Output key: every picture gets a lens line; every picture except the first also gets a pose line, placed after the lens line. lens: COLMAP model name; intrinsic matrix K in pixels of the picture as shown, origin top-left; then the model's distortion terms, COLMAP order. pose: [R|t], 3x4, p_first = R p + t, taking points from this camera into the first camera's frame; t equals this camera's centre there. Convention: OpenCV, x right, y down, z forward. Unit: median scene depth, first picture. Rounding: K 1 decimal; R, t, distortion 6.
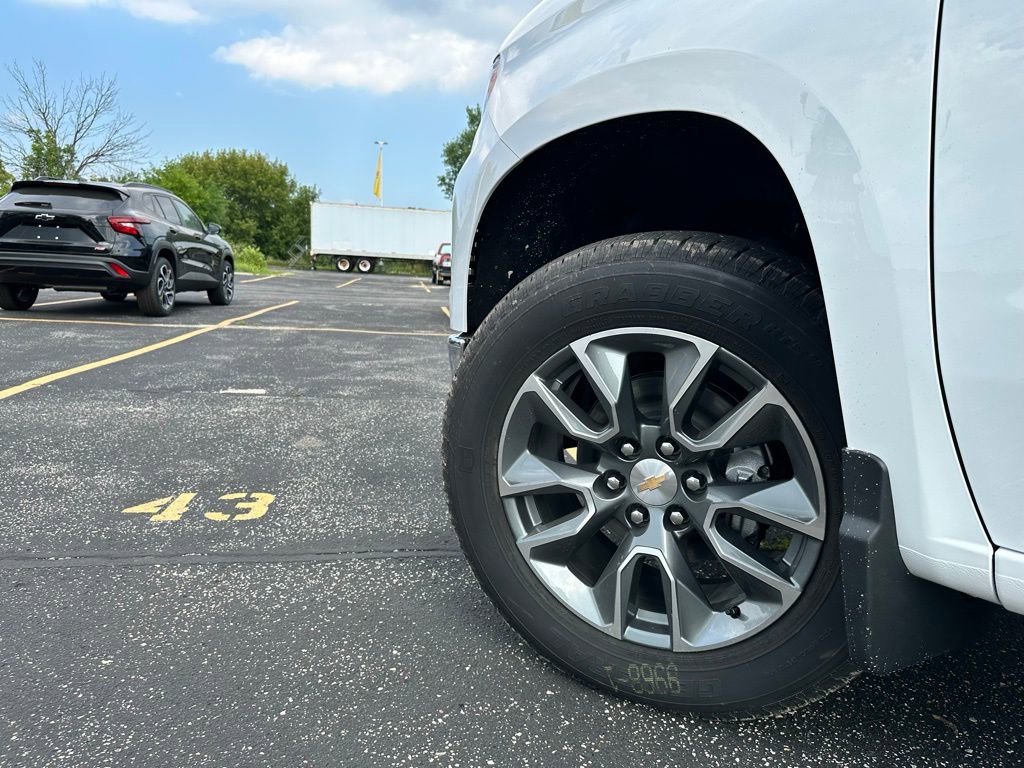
lens RADIAL K [[712.3, 0, 513.1], [0, 712.3, 399.0], [0, 0, 1]] dist [0.051234, -0.082640]
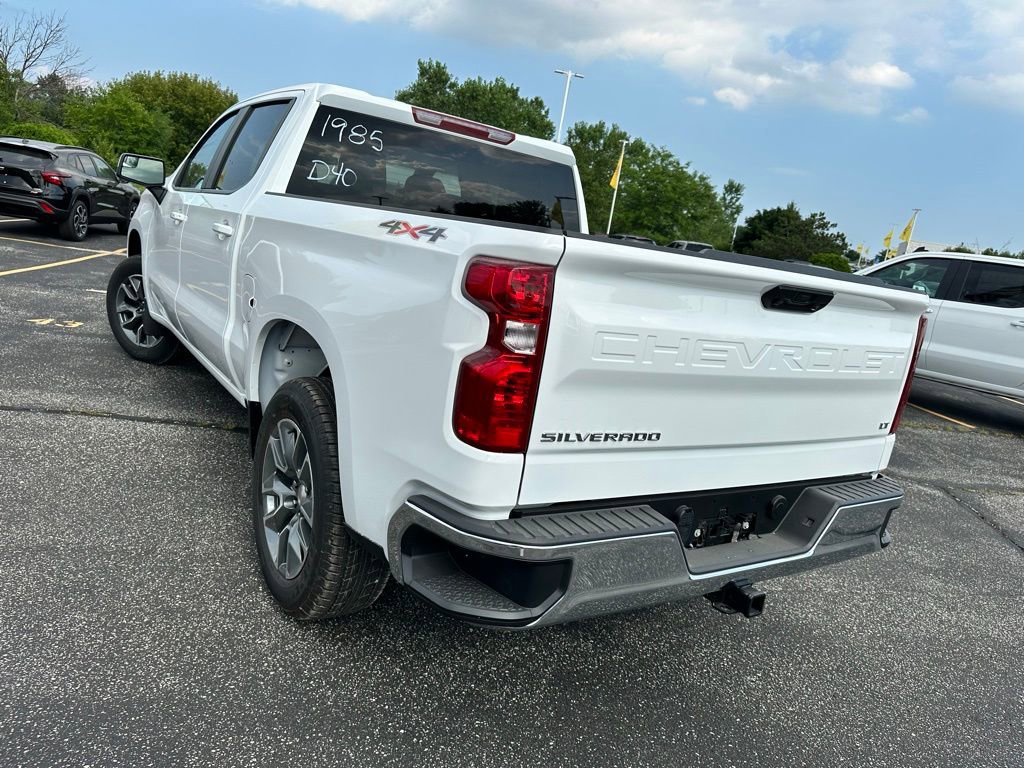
lens RADIAL K [[732.5, 0, 503.0], [0, 732.5, 389.4], [0, 0, 1]] dist [0.005875, -0.004940]
pose [[0.993738, 0.099463, 0.050920, 0.068162], [-0.101870, 0.993683, 0.047090, 0.005136], [-0.045915, -0.051983, 0.997592, -0.112930]]
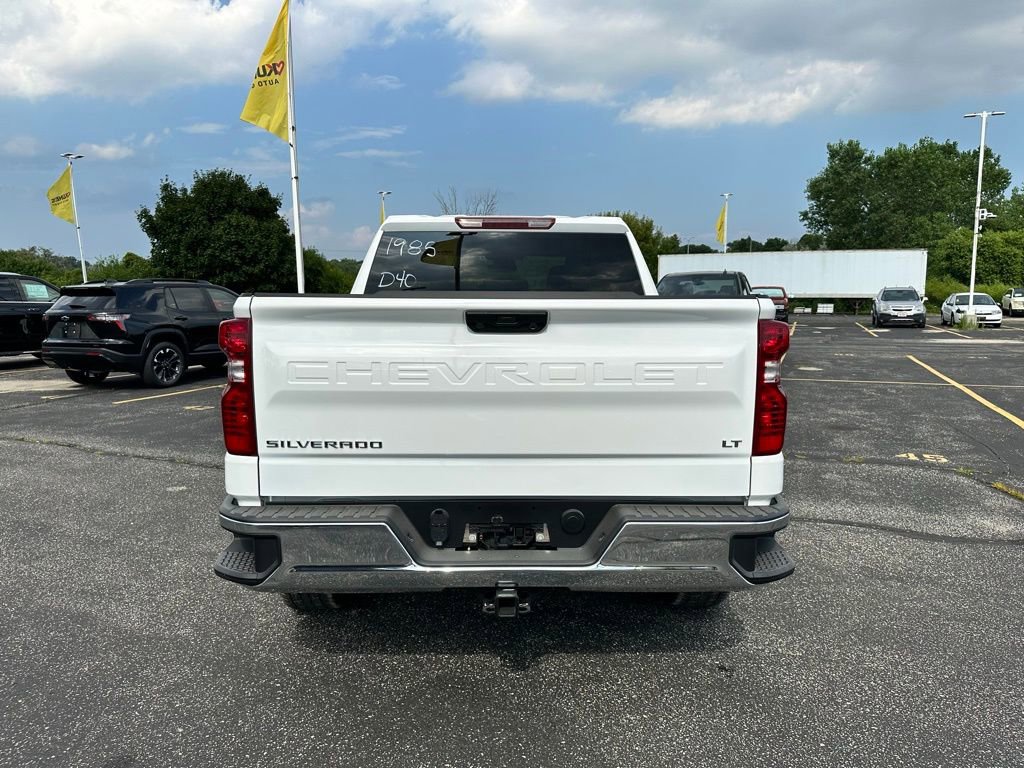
lens RADIAL K [[725.4, 0, 506.3], [0, 725.4, 387.8], [0, 0, 1]] dist [0.010259, 0.000358]
pose [[0.853646, 0.011736, -0.520721, 0.118478], [-0.043676, 0.997838, -0.049111, 0.007196], [0.519019, 0.064667, 0.852313, -0.110585]]
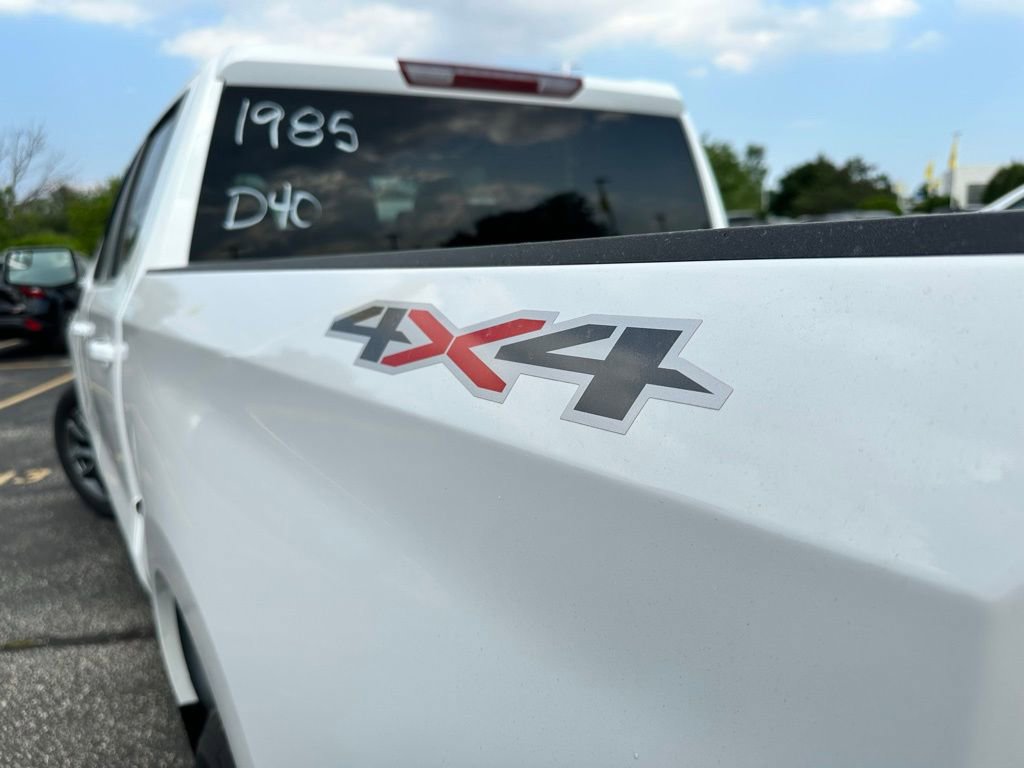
lens RADIAL K [[754.3, 0, 515.9], [0, 754.3, 388.0], [0, 0, 1]] dist [-0.023100, 0.001136]
pose [[0.995525, -0.094493, -0.000529, 0.064401], [0.094483, 0.995295, 0.021463, -0.001864], [-0.001501, -0.021417, 0.999770, -0.074870]]
